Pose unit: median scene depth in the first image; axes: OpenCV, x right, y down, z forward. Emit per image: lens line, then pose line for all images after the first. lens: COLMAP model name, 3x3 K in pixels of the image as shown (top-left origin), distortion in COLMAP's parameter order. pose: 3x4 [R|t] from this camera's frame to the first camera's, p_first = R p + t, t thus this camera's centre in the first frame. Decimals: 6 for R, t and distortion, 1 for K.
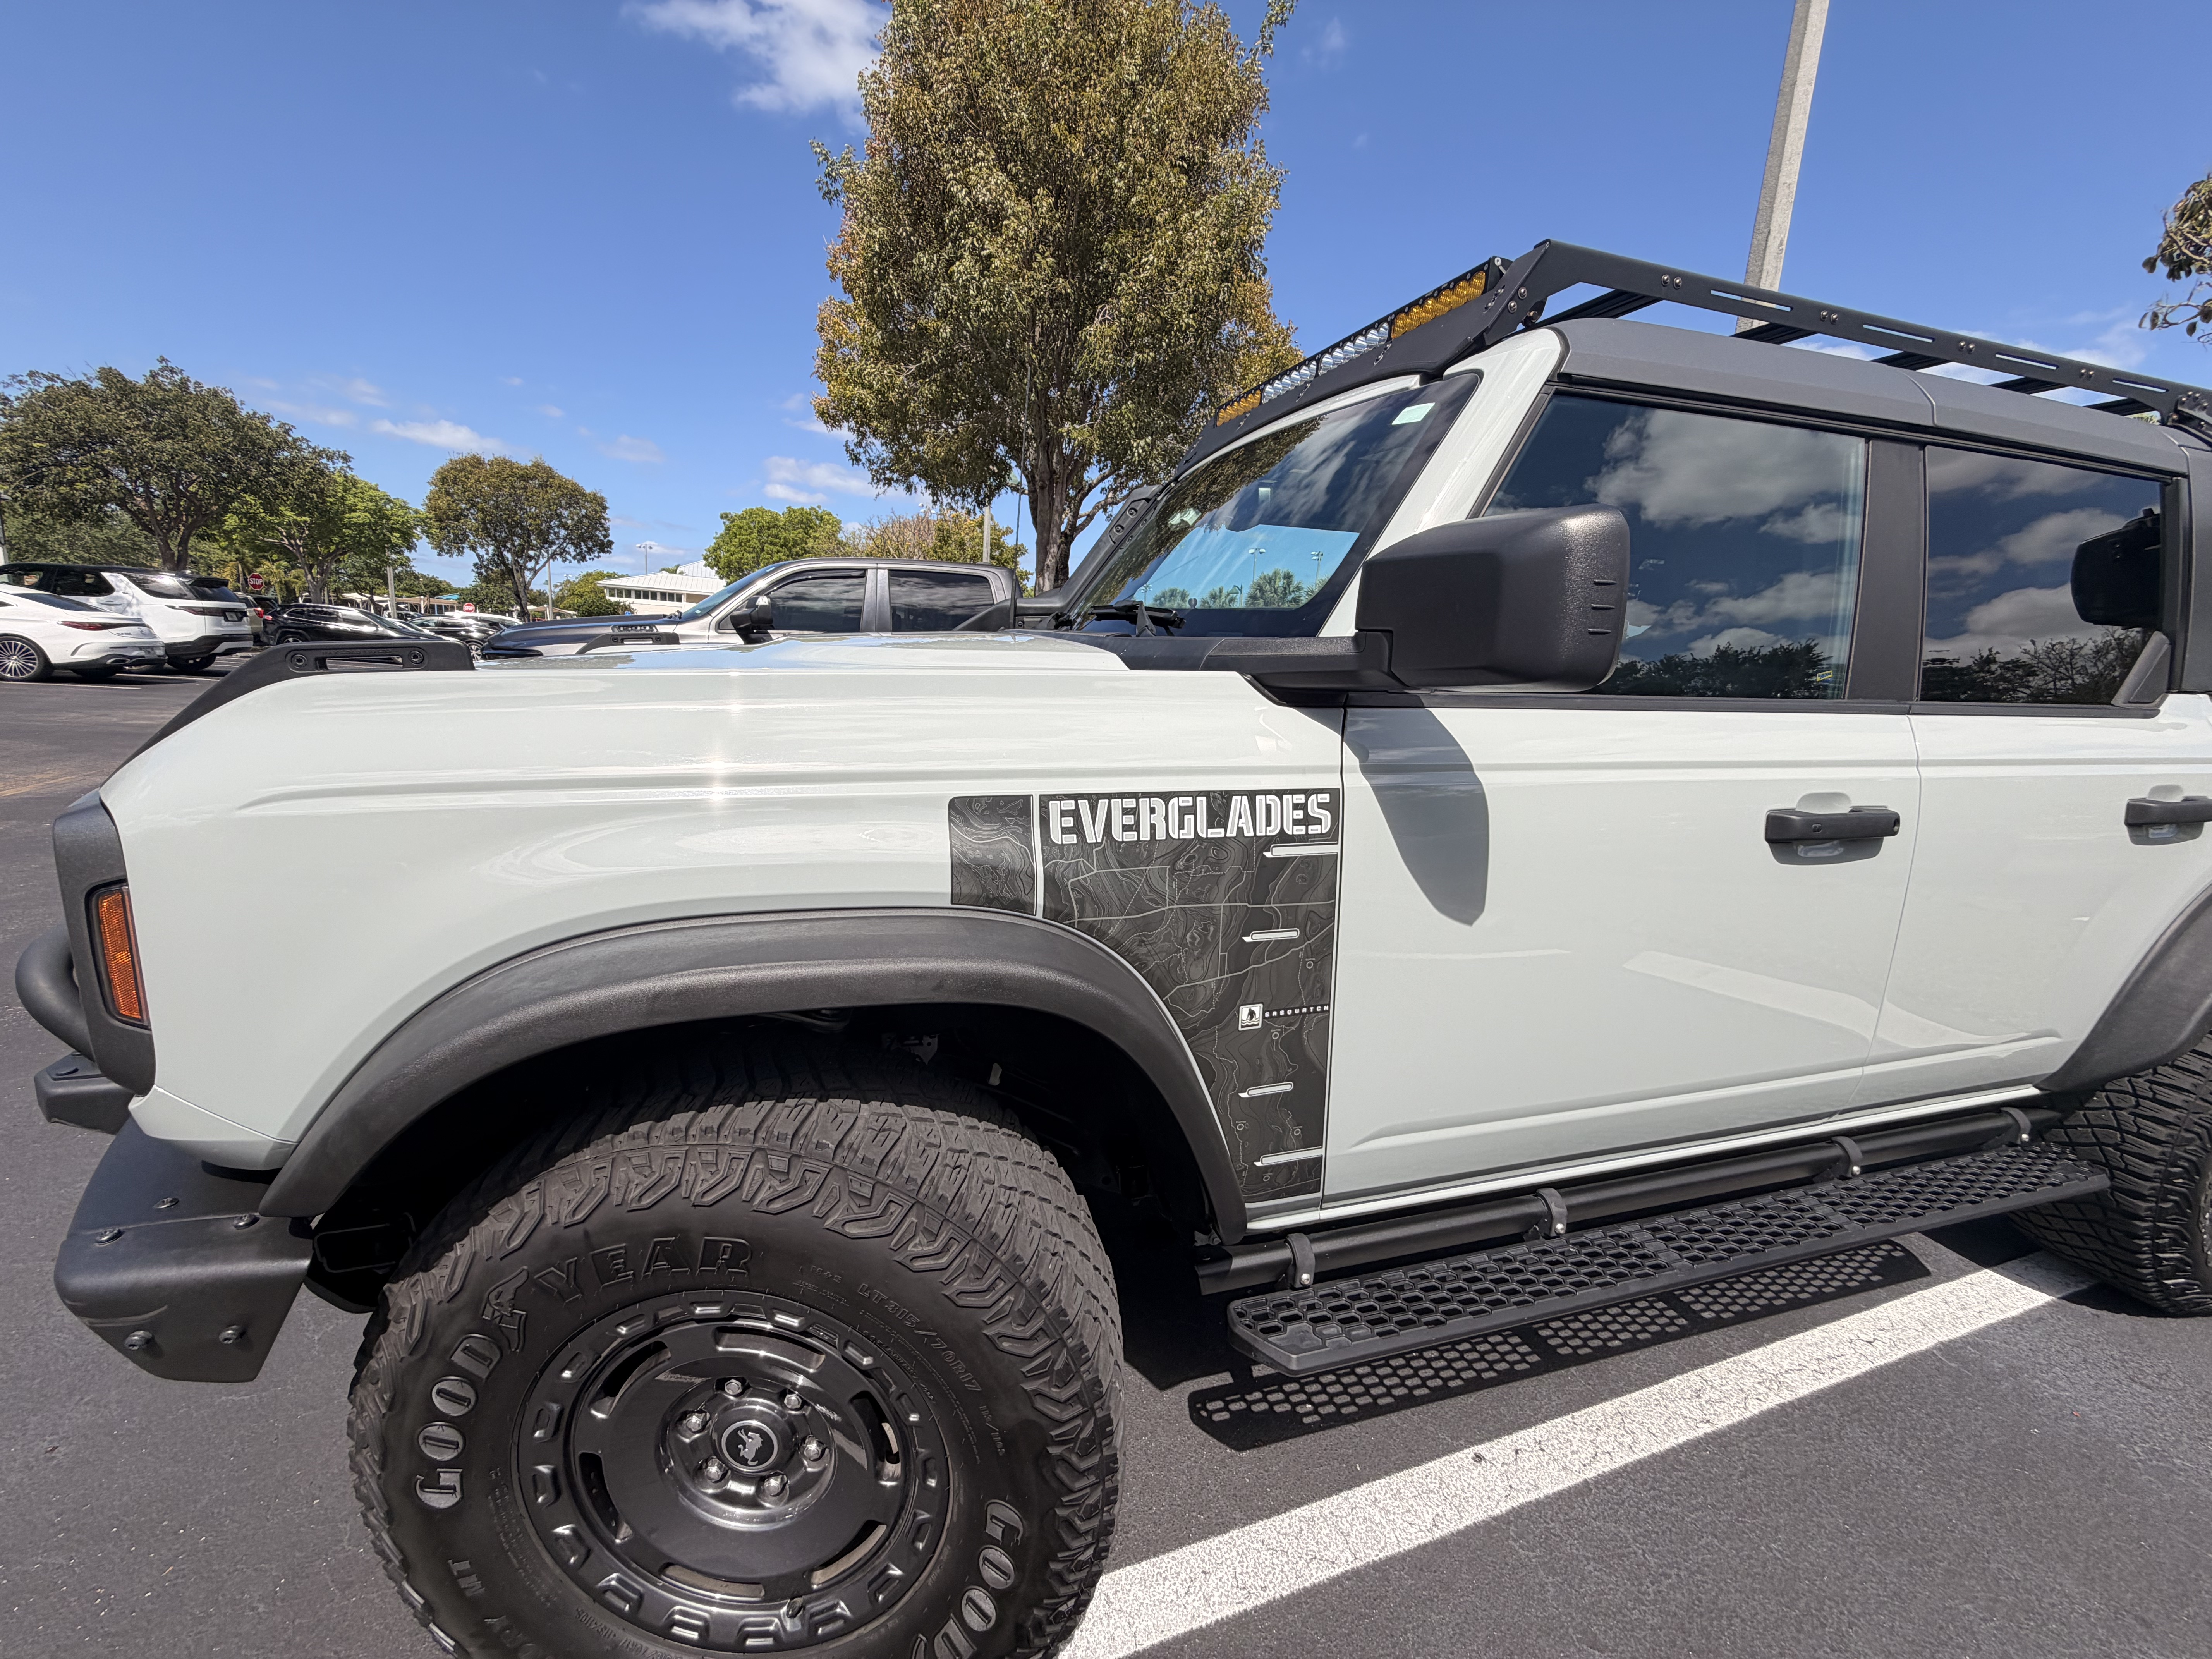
lens RADIAL K [[878.6, 0, 1097.3], [0, 878.6, 829.2], [0, 0, 1]] dist [0.000290, -0.000263]
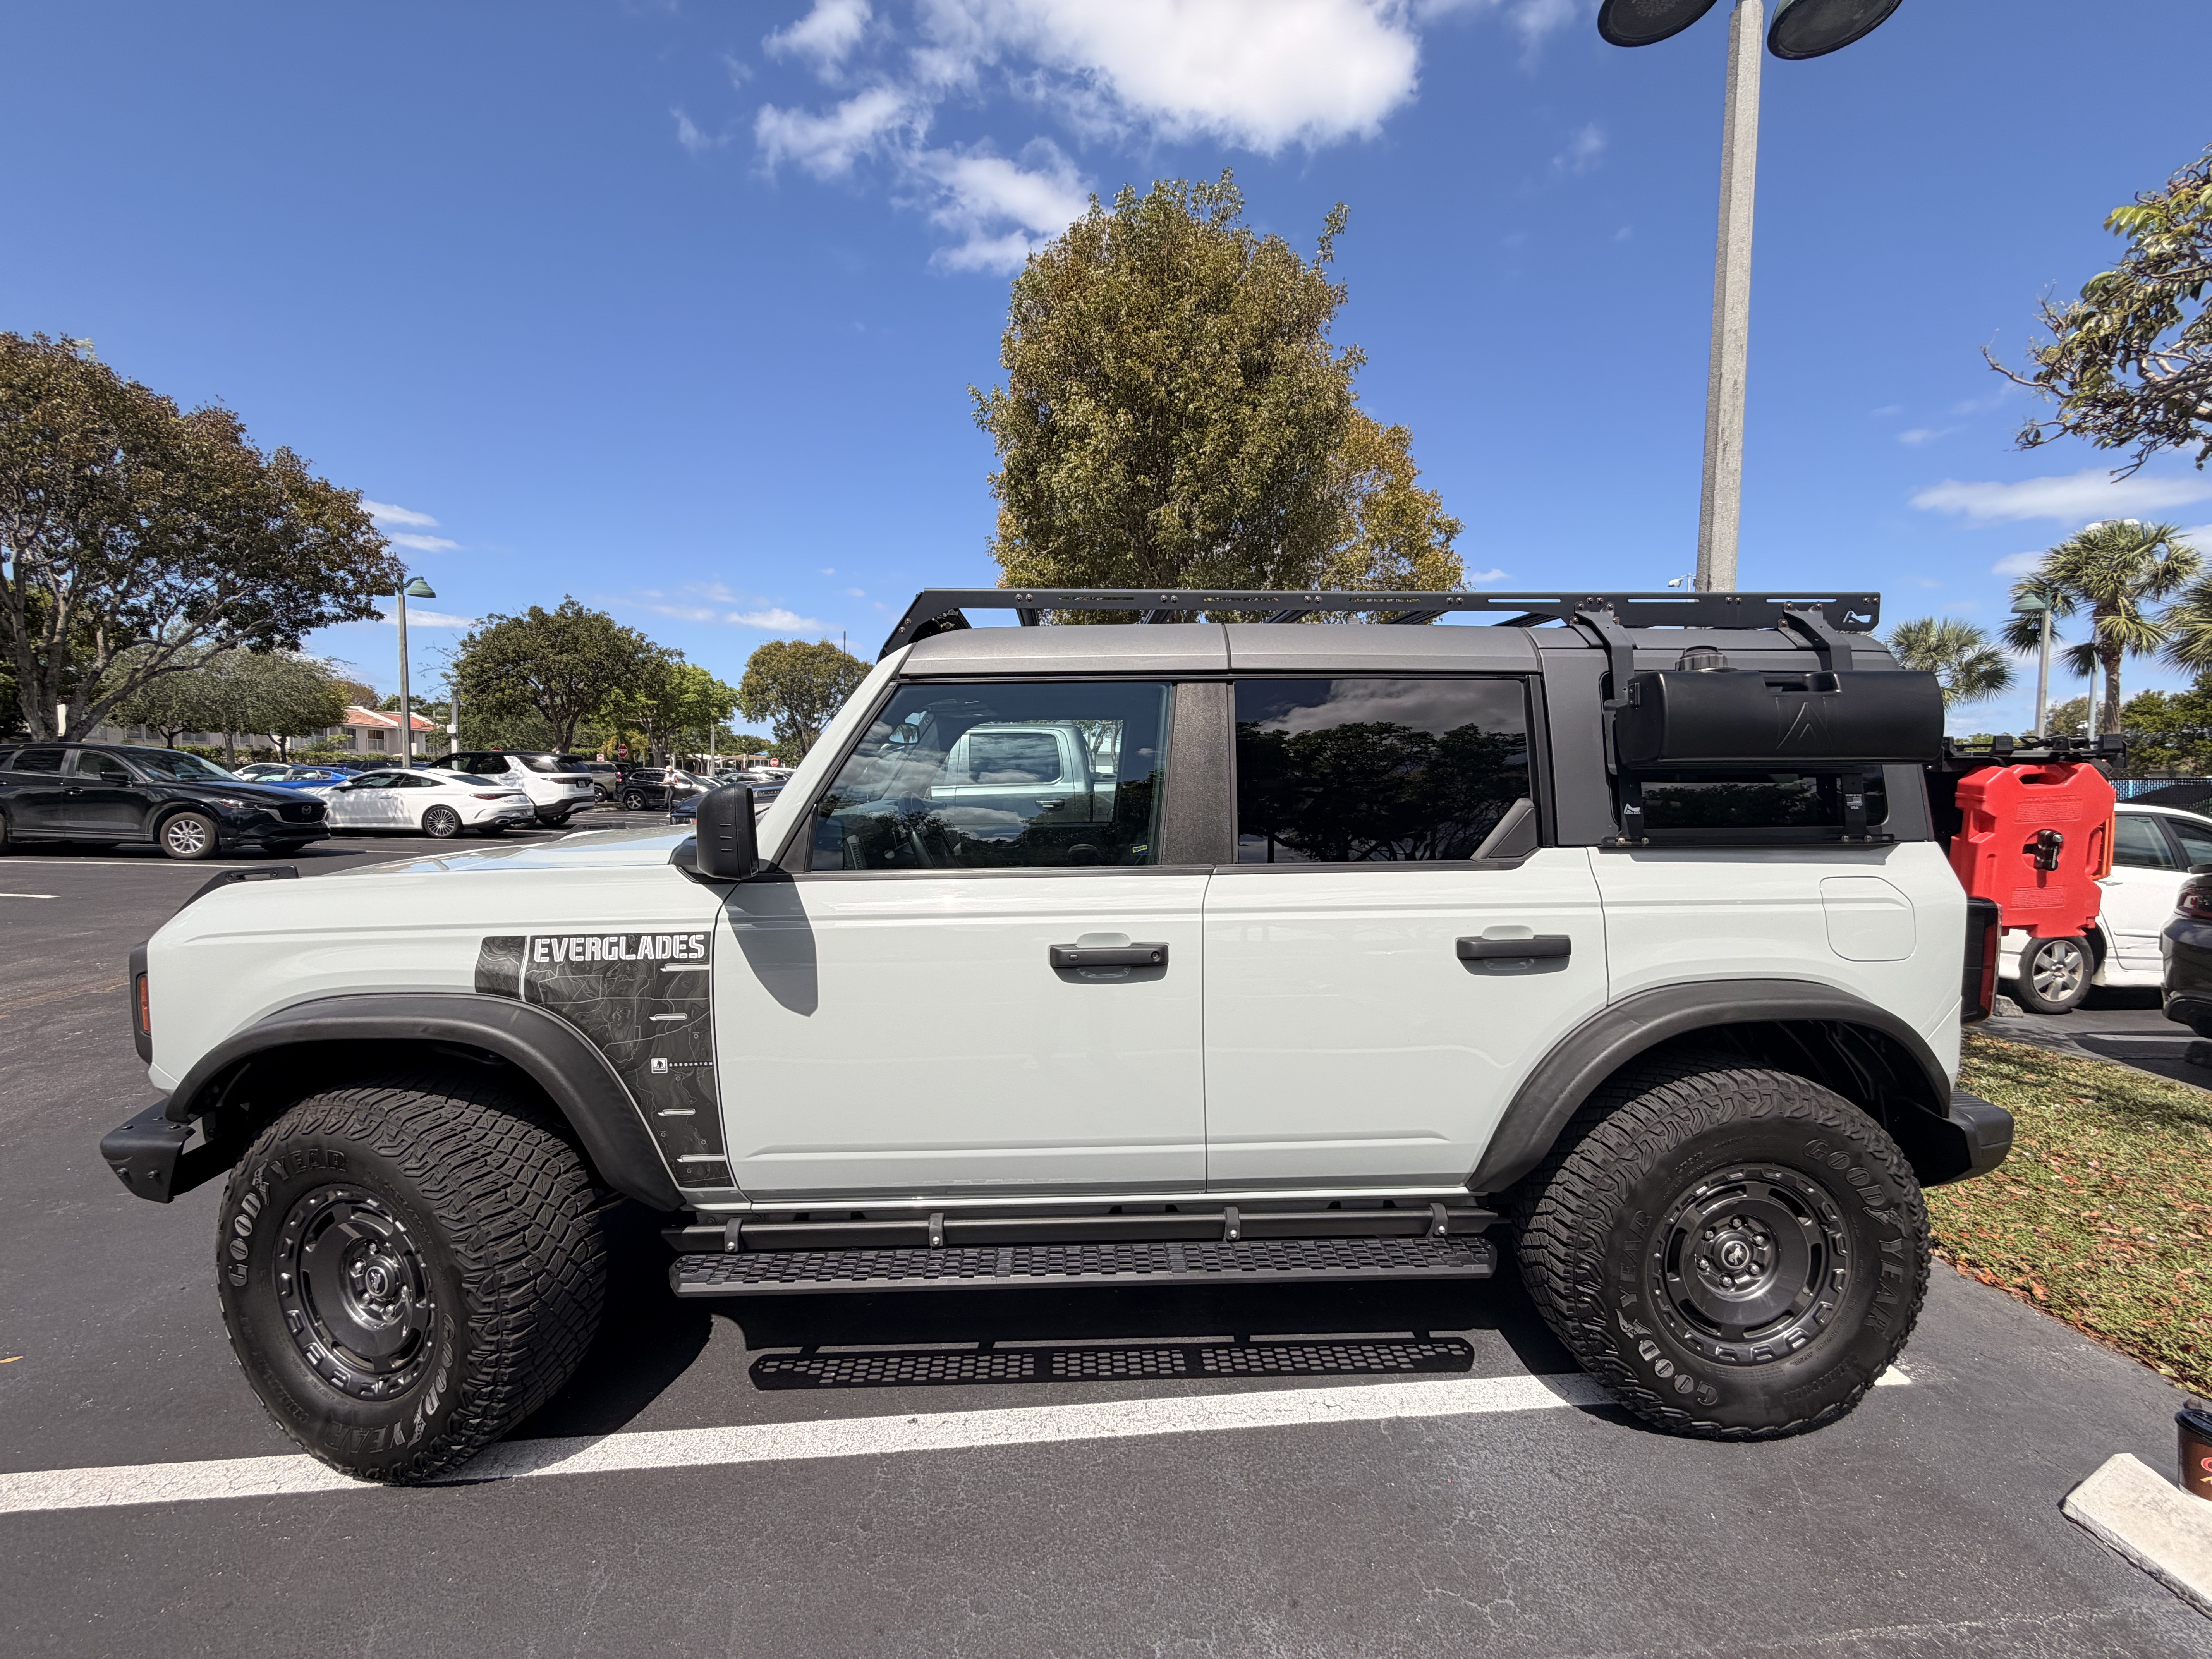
lens RADIAL K [[881.7, 0, 1106.0], [0, 881.7, 829.5], [0, 0, 1]] dist [-0.001295, -0.000548]
pose [[0.964465, -0.028187, -0.262703, 1.377710], [-0.008652, 0.990390, -0.138031, -0.012103], [0.264070, 0.135399, 0.954953, -0.441575]]
